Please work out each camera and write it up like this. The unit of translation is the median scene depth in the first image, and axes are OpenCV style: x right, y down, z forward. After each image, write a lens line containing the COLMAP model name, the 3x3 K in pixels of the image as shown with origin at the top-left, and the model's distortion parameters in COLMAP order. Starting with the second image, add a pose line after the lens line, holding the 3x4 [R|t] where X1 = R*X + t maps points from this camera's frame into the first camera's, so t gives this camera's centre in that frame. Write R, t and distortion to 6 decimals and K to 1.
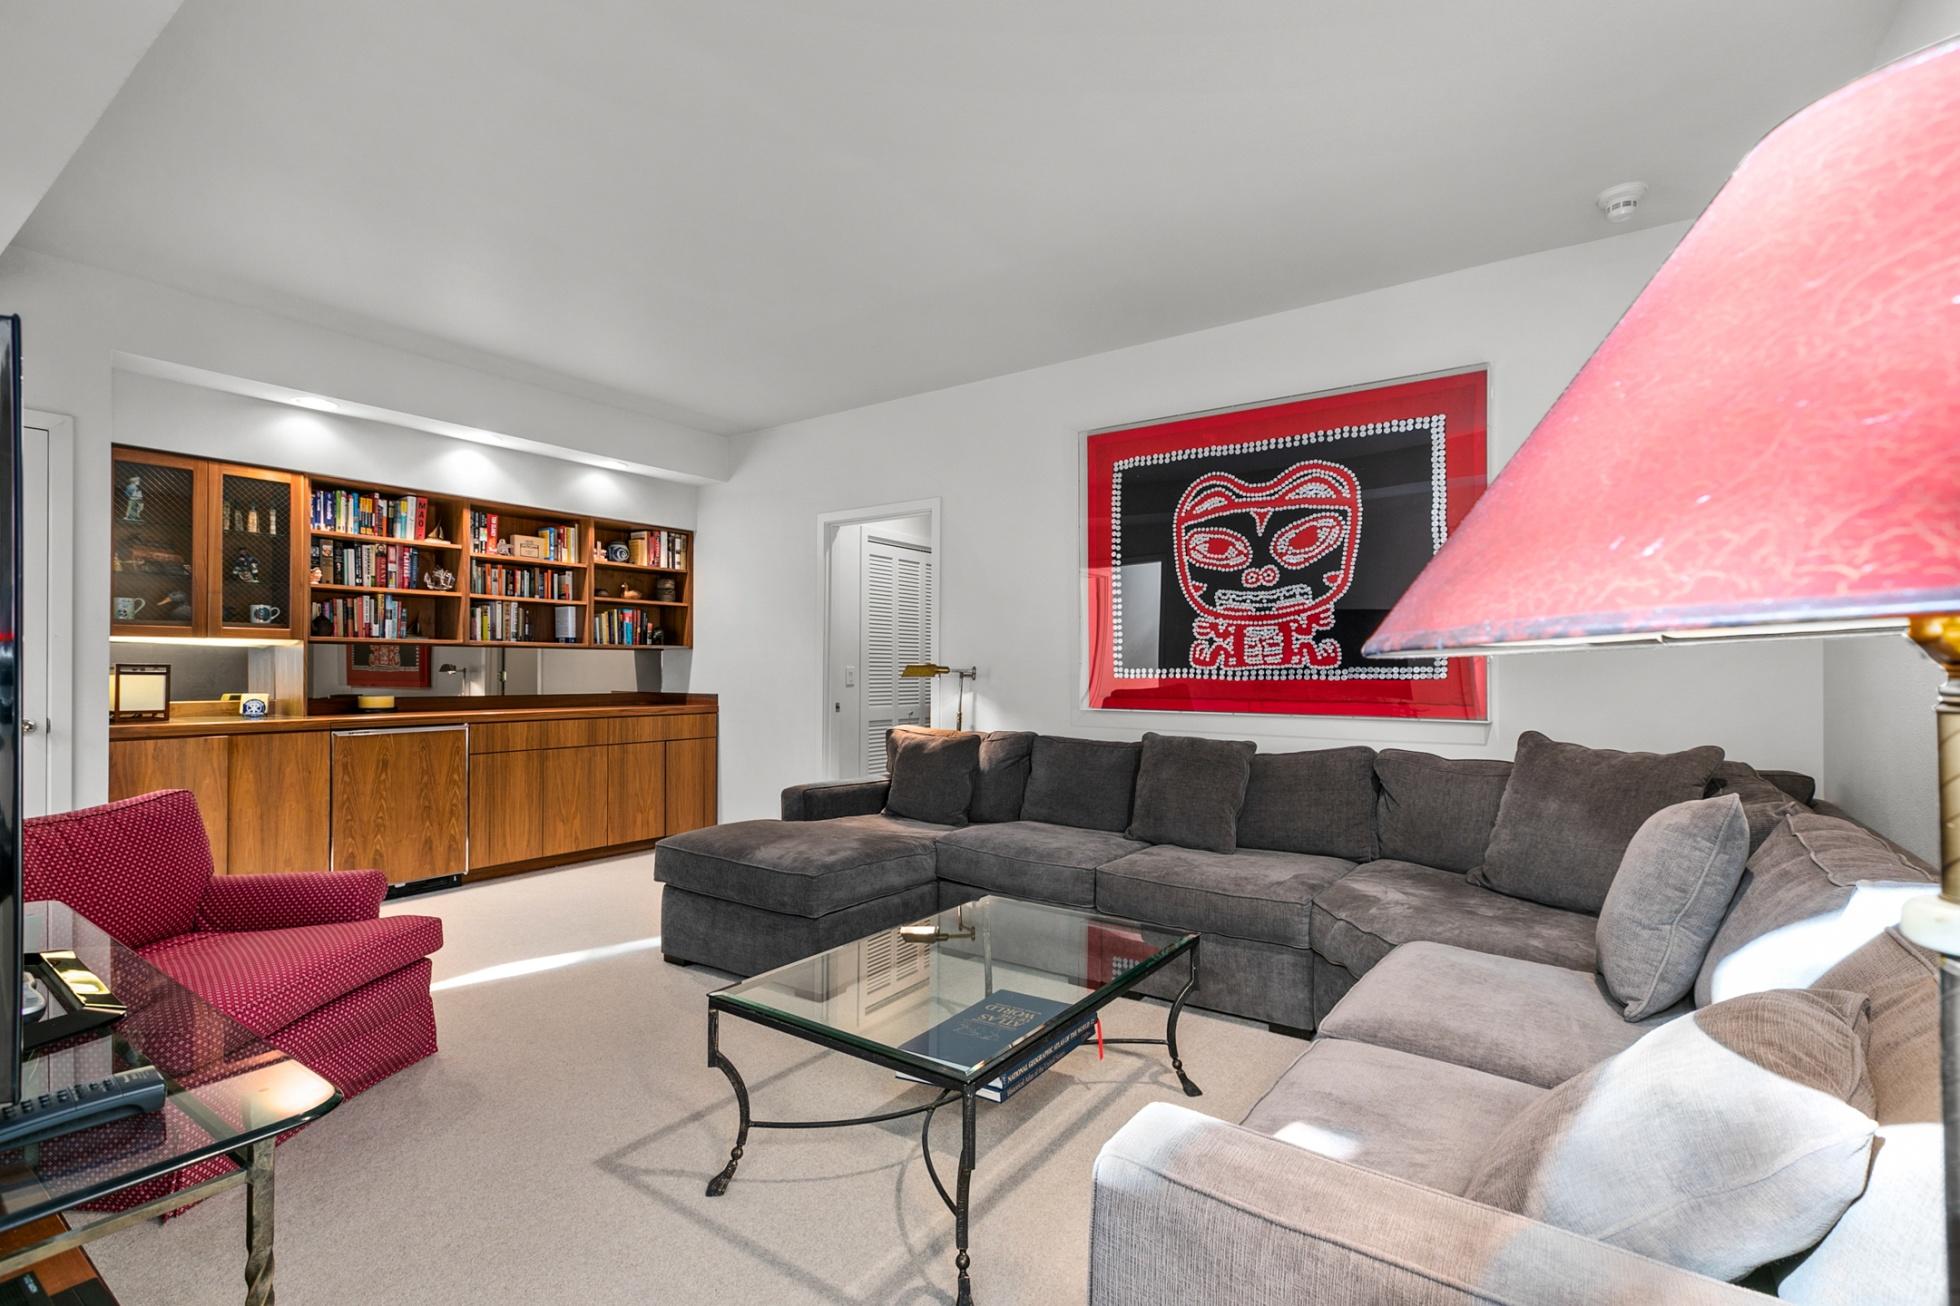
lens RADIAL K [[875.0, 0, 982.4], [0, 875.0, 663.7], [0, 0, 1]] dist [-0.001237, -0.001096]
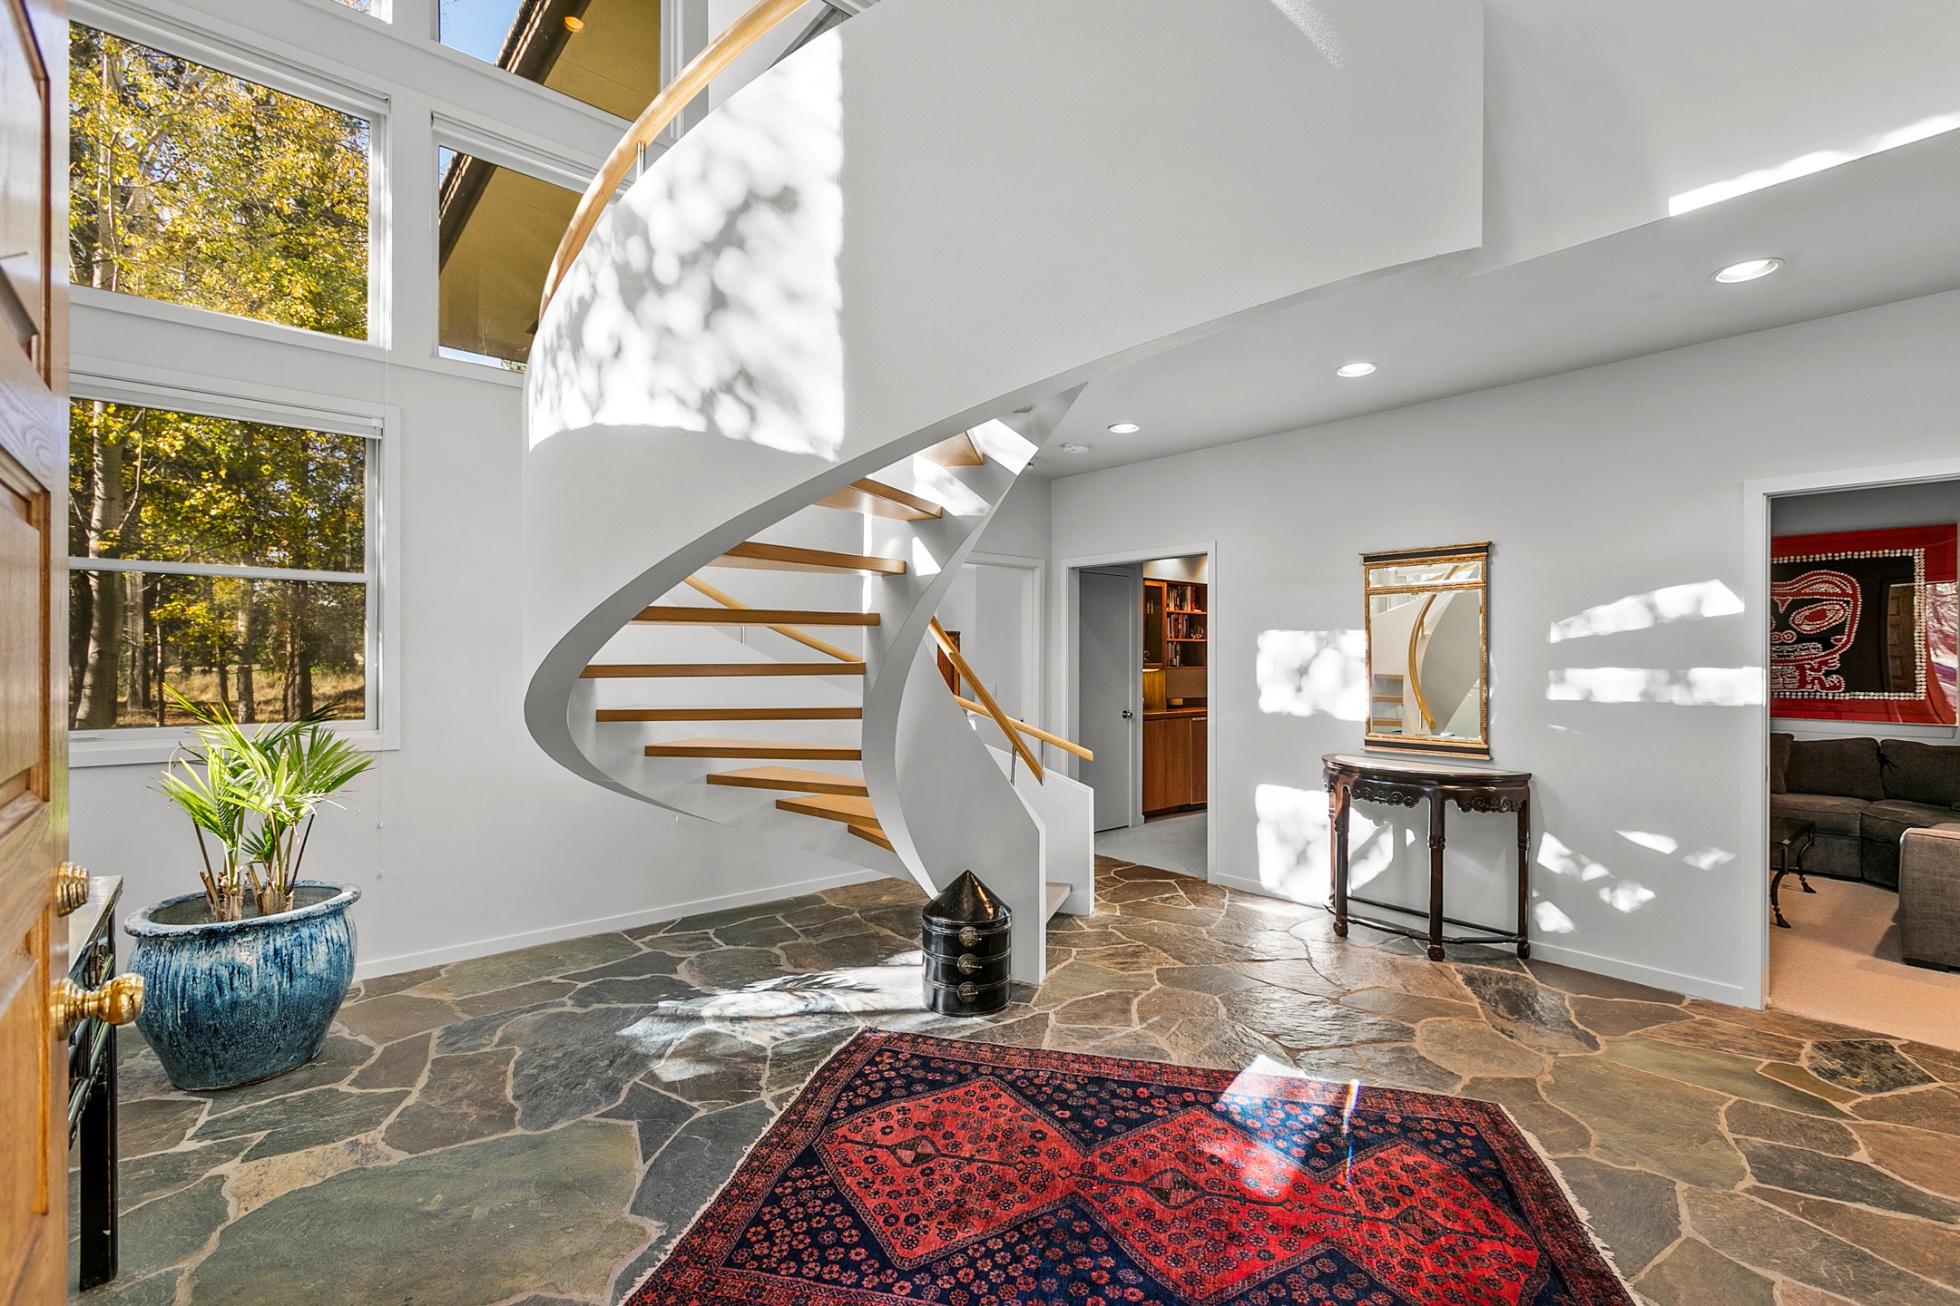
lens RADIAL K [[875.0, 0, 977.7], [0, 875.0, 659.6], [0, 0, 1]] dist [-0.001237, -0.001096]
pose [[0.973492, 0.001724, -0.228713, -0.812231], [0.000291, 0.999961, 0.008775, -0.070988], [0.228719, -0.008609, 0.973454, -1.005279]]
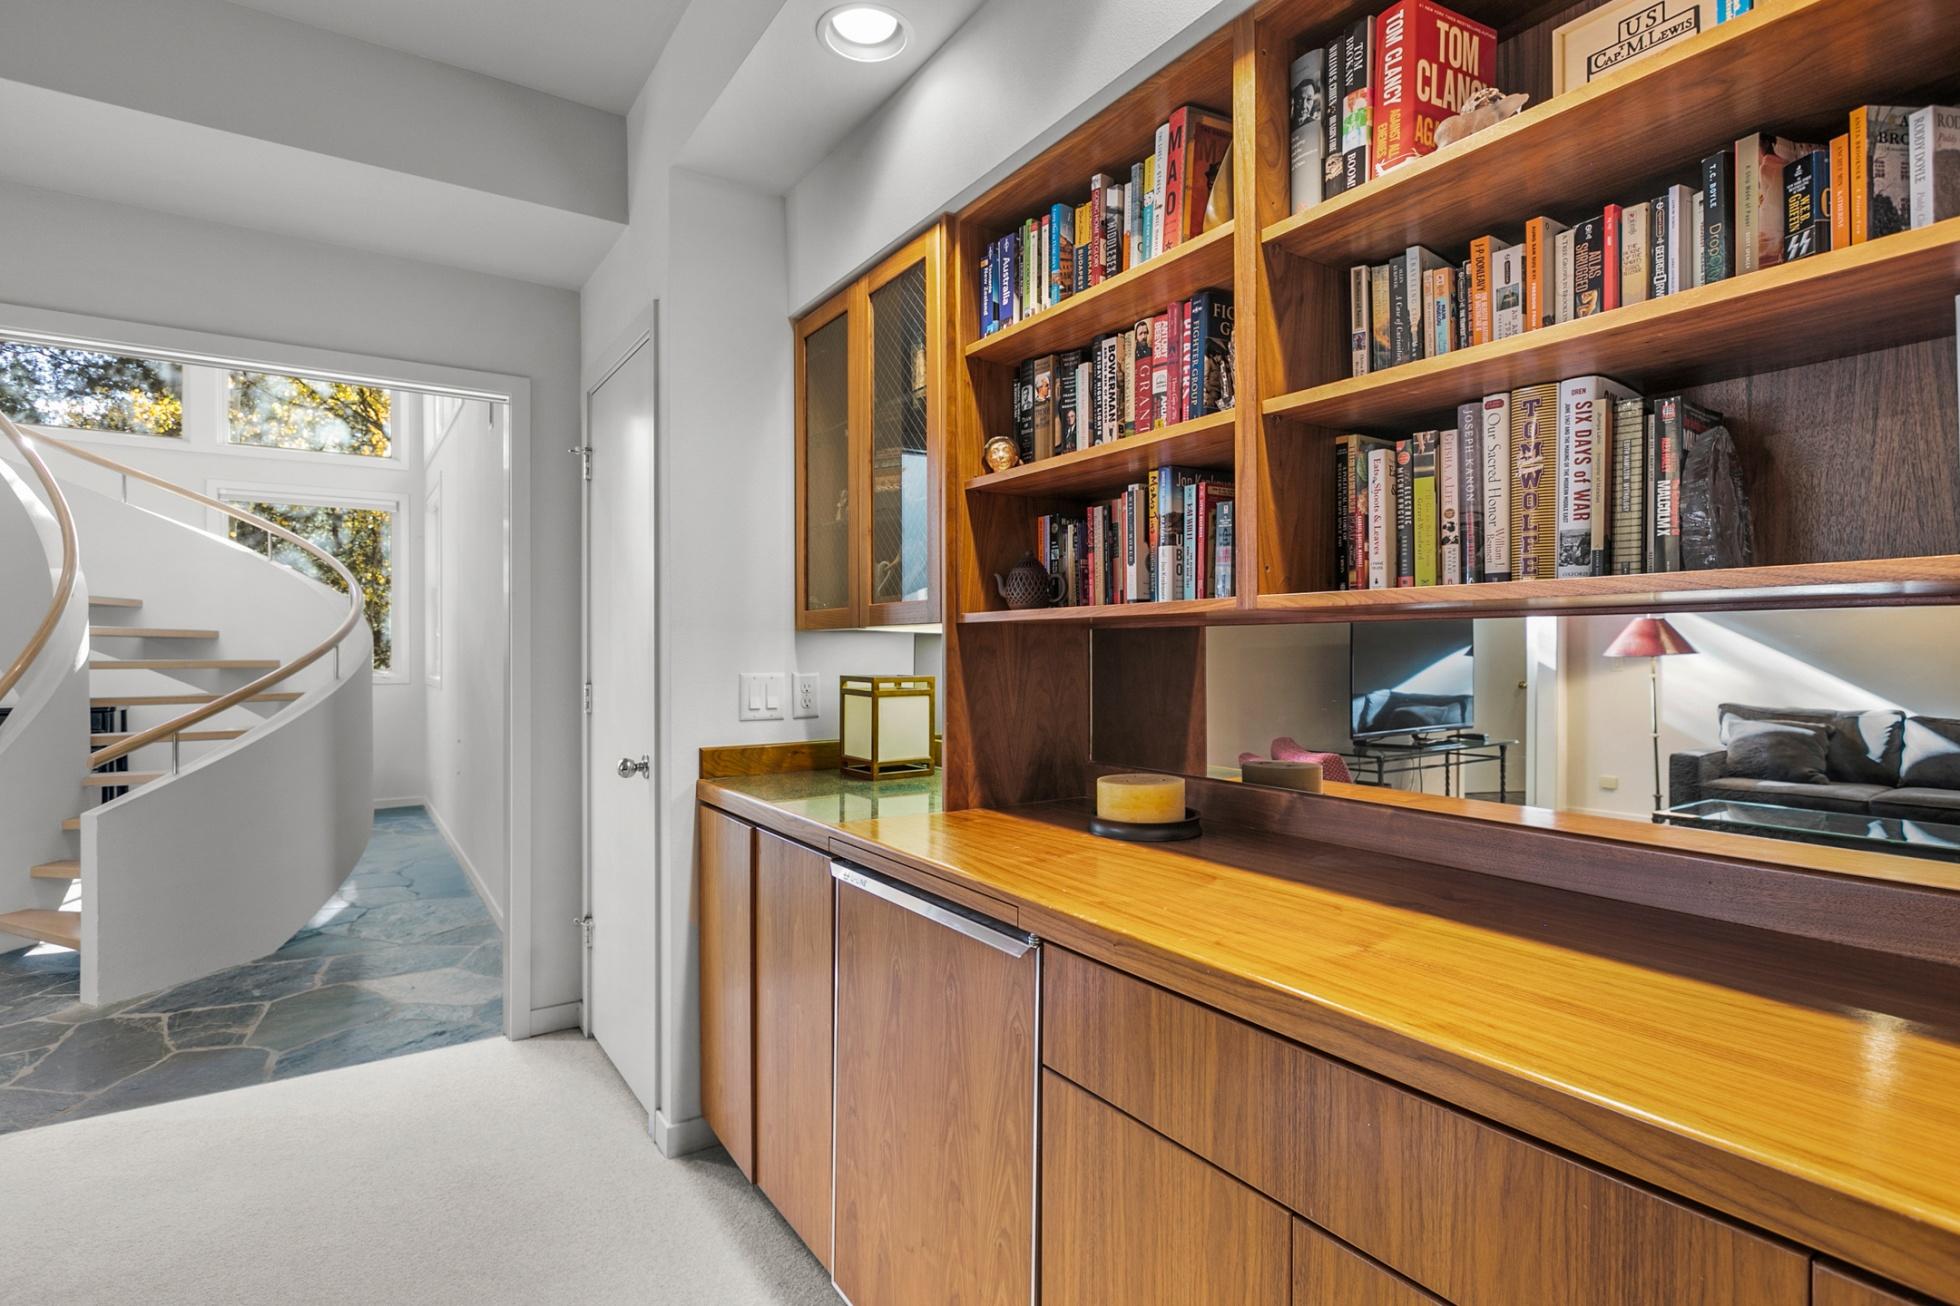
lens RADIAL K [[996.4, 0, 980.0], [0, 996.4, 653.9], [0, 0, 1]] dist [0.000699, 0.000037]
pose [[-0.373636, 0.002917, -0.927571, -0.385810], [0.006393, 0.999979, 0.000570, -0.014444], [0.927553, -0.005717, -0.373647, 1.315444]]
